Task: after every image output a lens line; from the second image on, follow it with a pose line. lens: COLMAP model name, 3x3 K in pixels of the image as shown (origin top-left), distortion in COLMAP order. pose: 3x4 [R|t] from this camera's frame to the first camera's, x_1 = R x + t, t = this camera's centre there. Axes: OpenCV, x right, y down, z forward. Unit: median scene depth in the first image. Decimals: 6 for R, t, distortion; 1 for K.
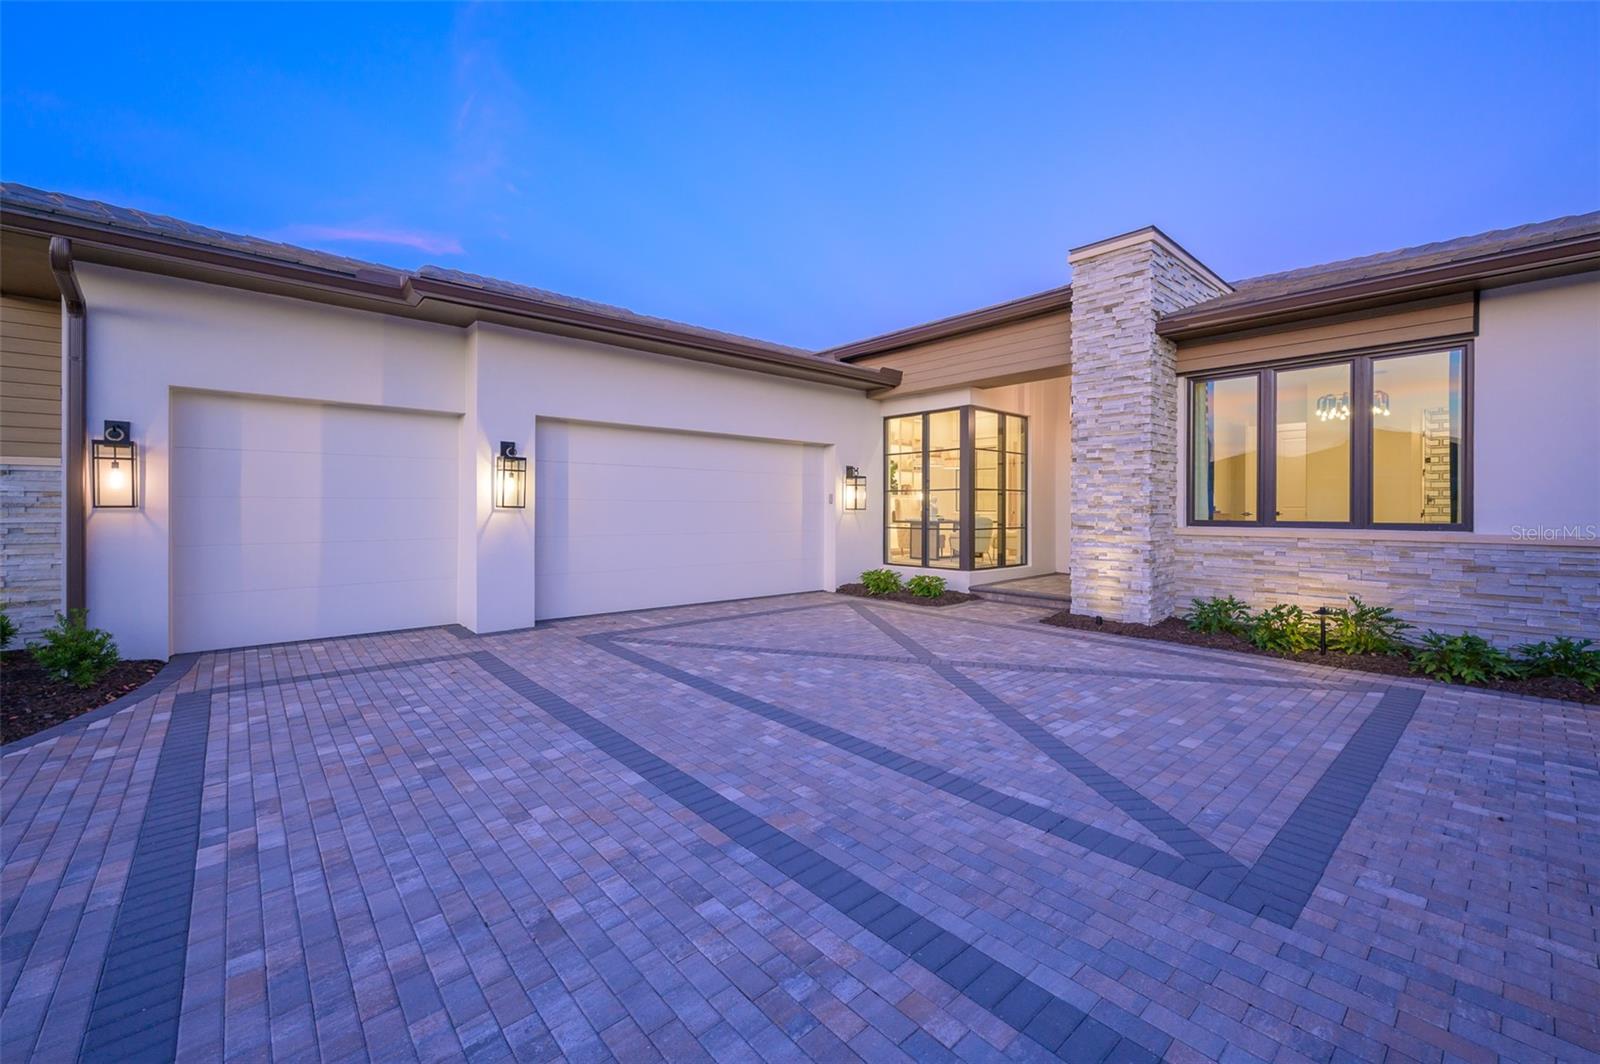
lens RADIAL K [[656.1, 0, 804.4], [0, 656.1, 507.6], [0, 0, 1]] dist [-0.001022, -0.000070]
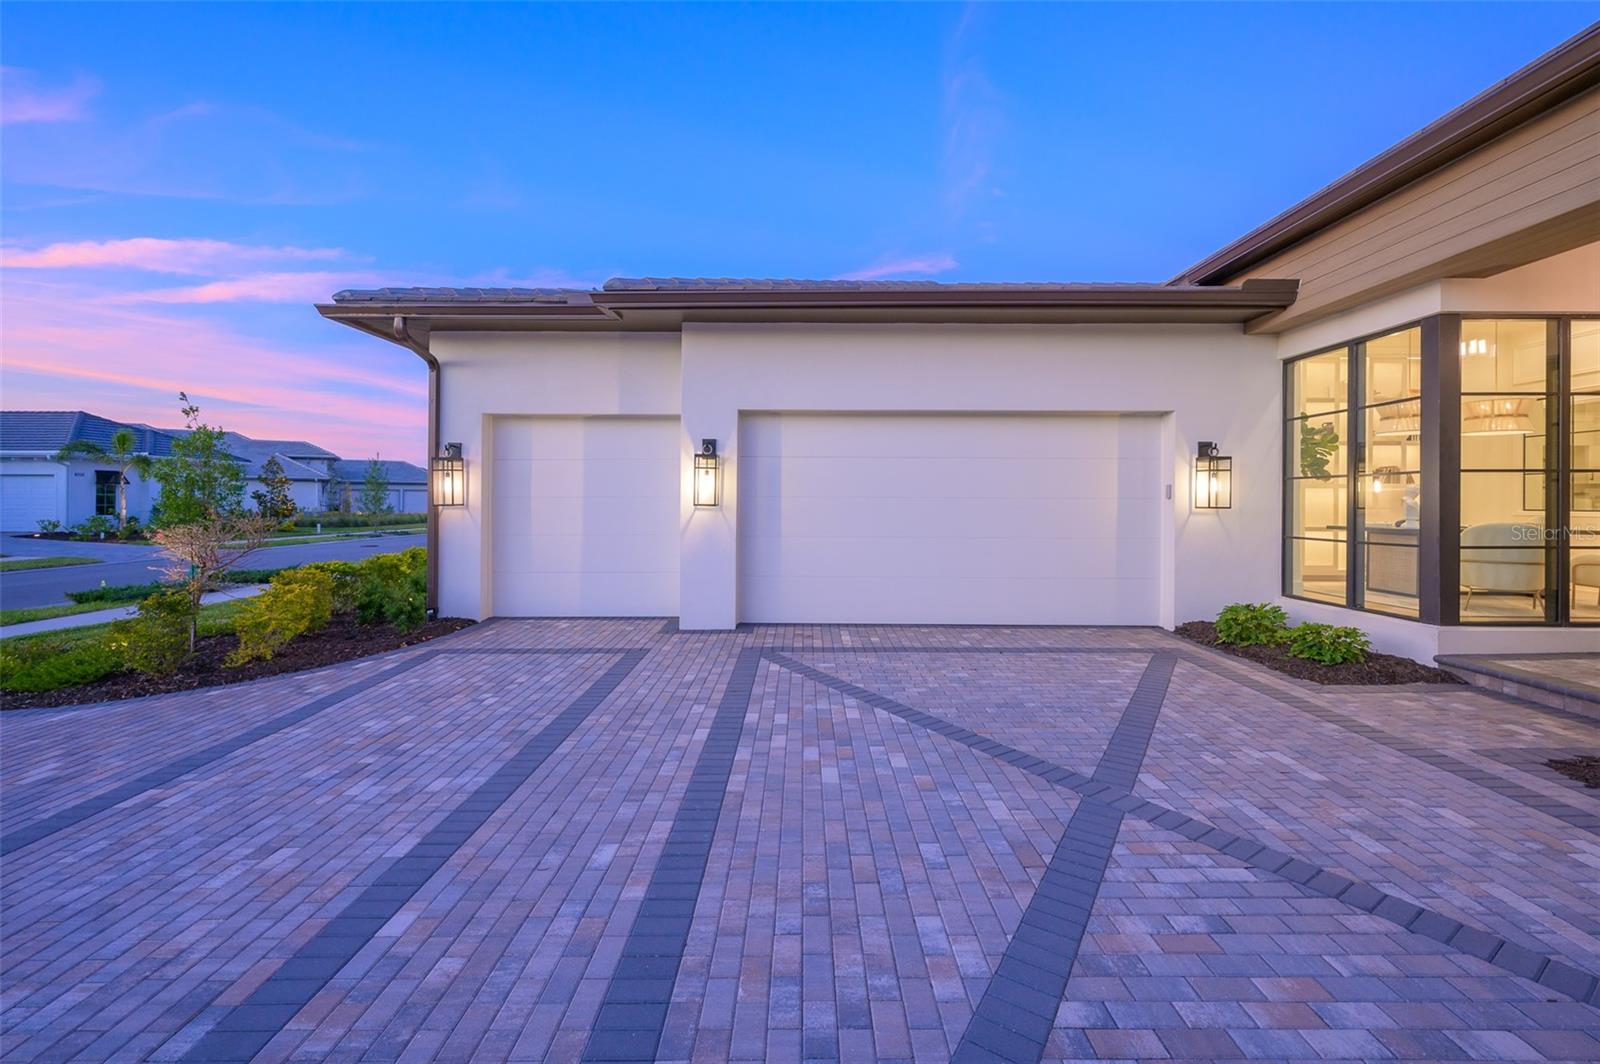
lens RADIAL K [[656.1, 0, 789.5], [0, 656.1, 503.3], [0, 0, 1]] dist [-0.001022, -0.000070]
pose [[0.737616, 0.001821, -0.675218, 0.308395], [0.001331, 0.999990, 0.004151, -0.007708], [0.675219, -0.003961, 0.737606, 0.352017]]
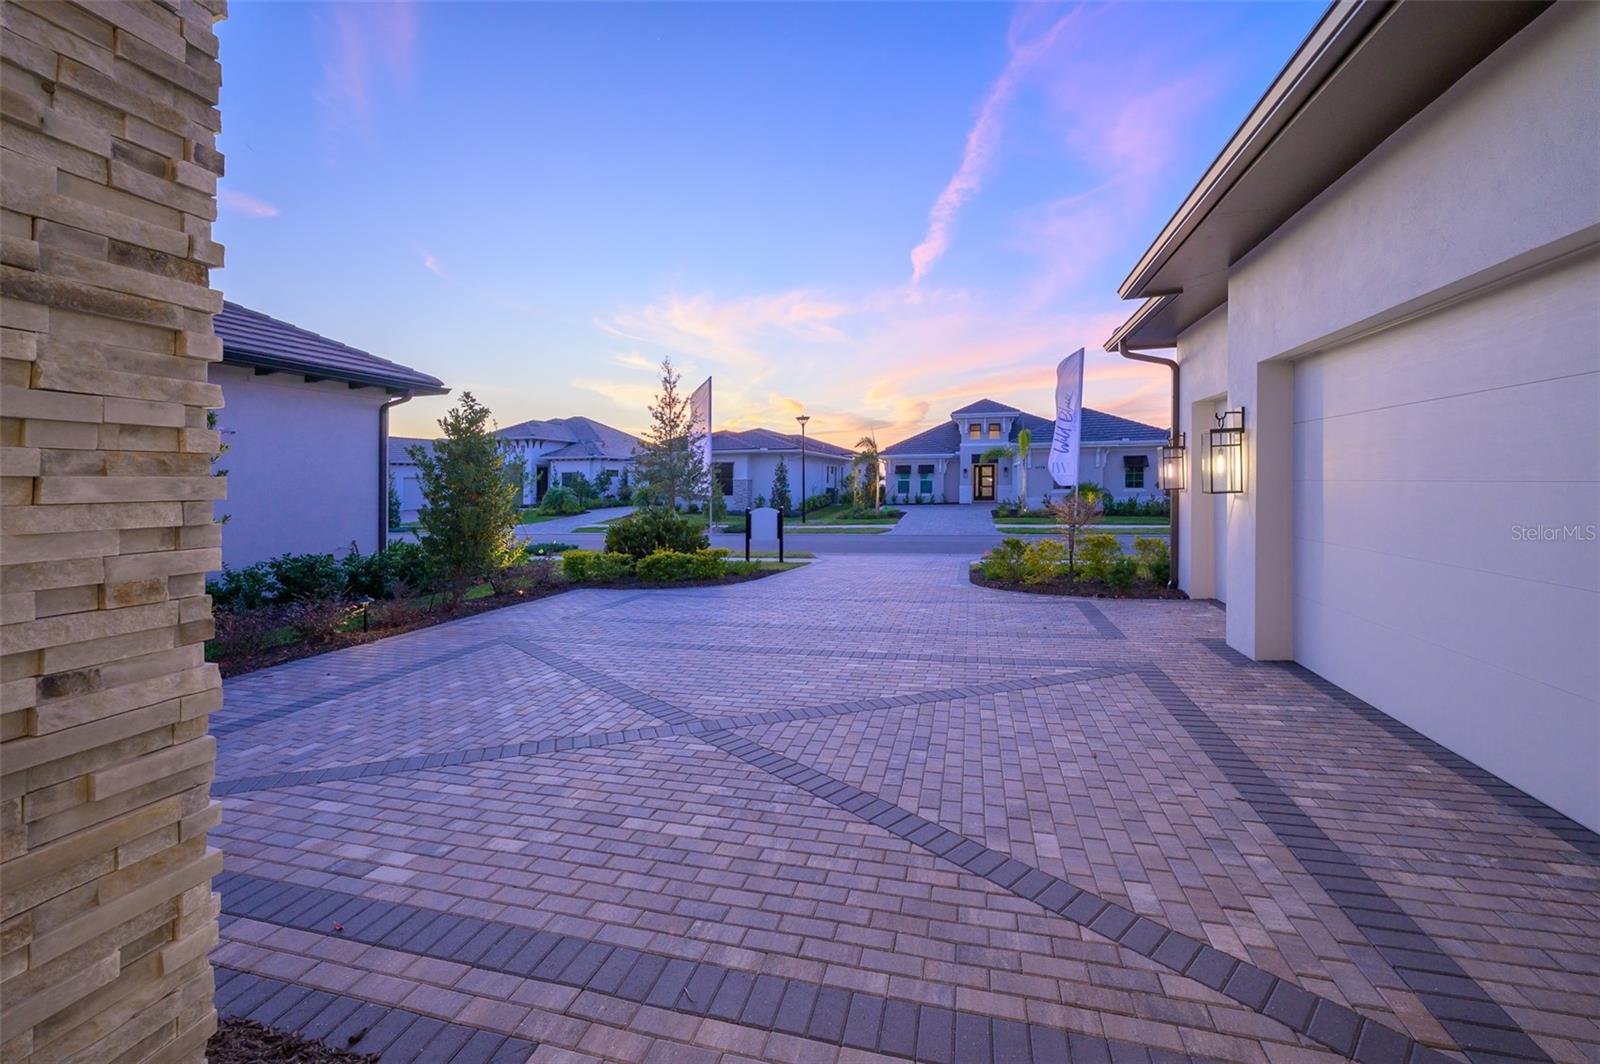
lens RADIAL K [[656.1, 0, 799.8], [0, 656.1, 484.8], [0, 0, 1]] dist [-0.001022, -0.000070]
pose [[-0.835187, 0.010505, -0.549866, 0.402967], [0.012250, 0.999925, 0.000496, -0.017186], [0.549830, -0.006322, -0.835252, 1.338474]]
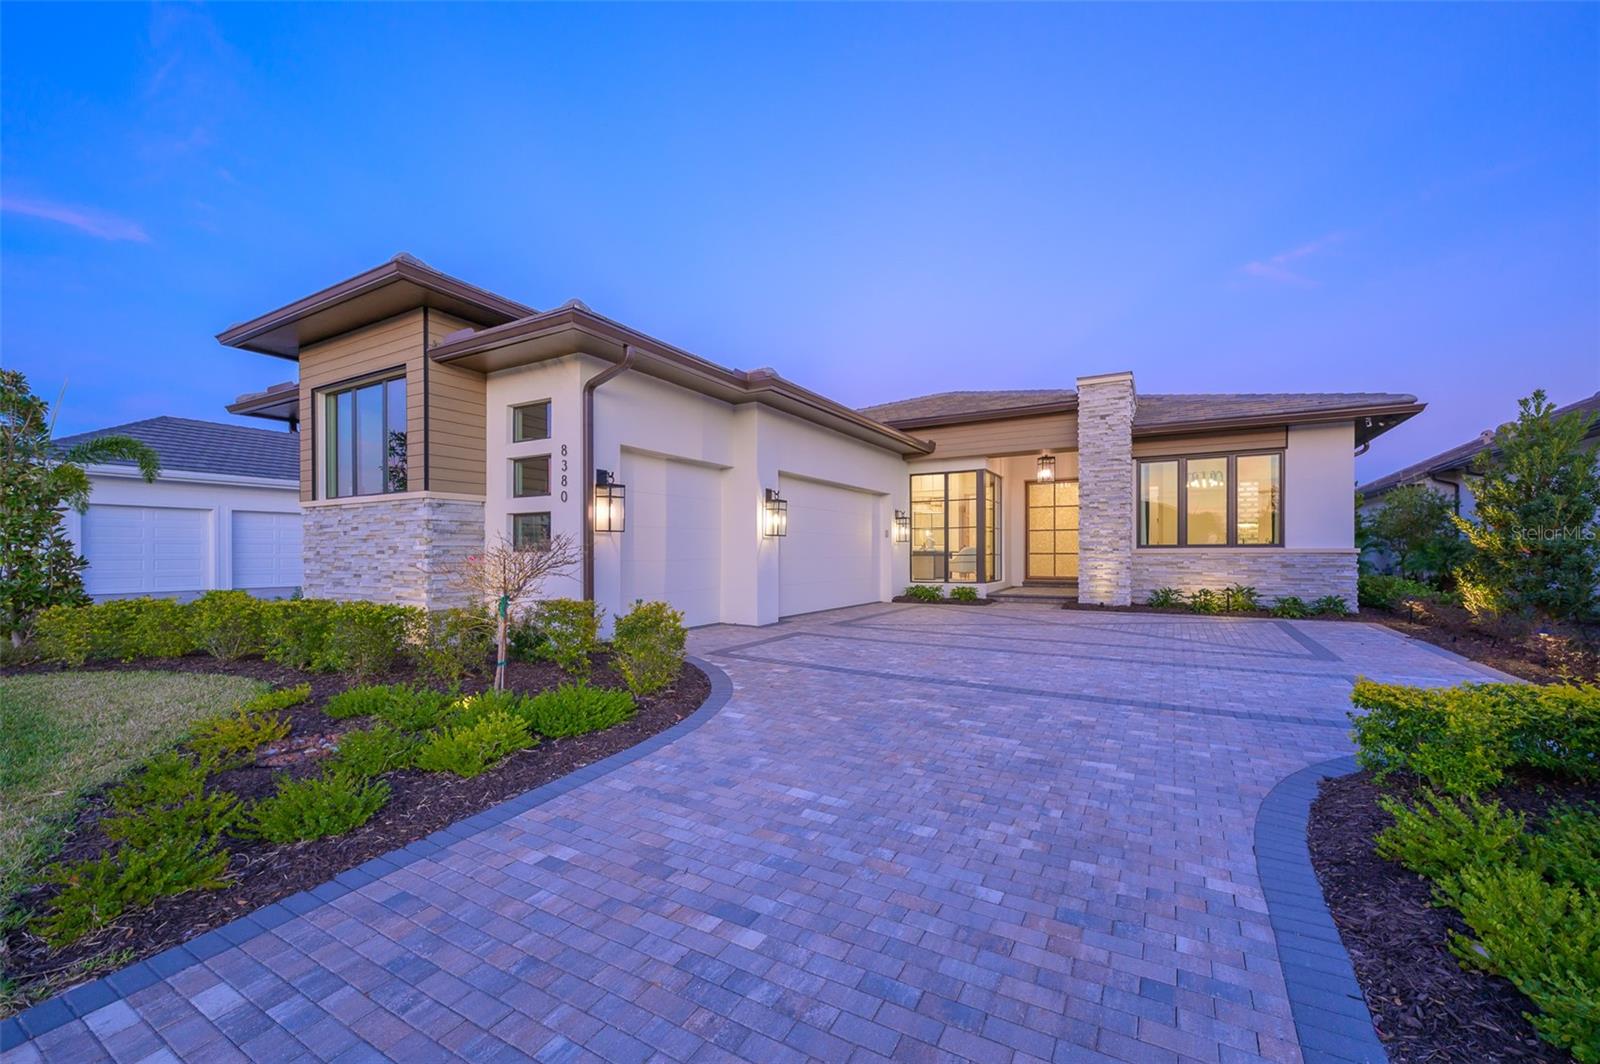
lens RADIAL K [[656.1, 0, 799.6], [0, 656.1, 555.2], [0, 0, 1]] dist [-0.001022, -0.000070]
pose [[0.946738, -0.007835, 0.321908, -0.842879], [0.006207, 0.999962, 0.006083, 0.032535], [-0.321944, -0.003761, 0.946751, -0.339234]]
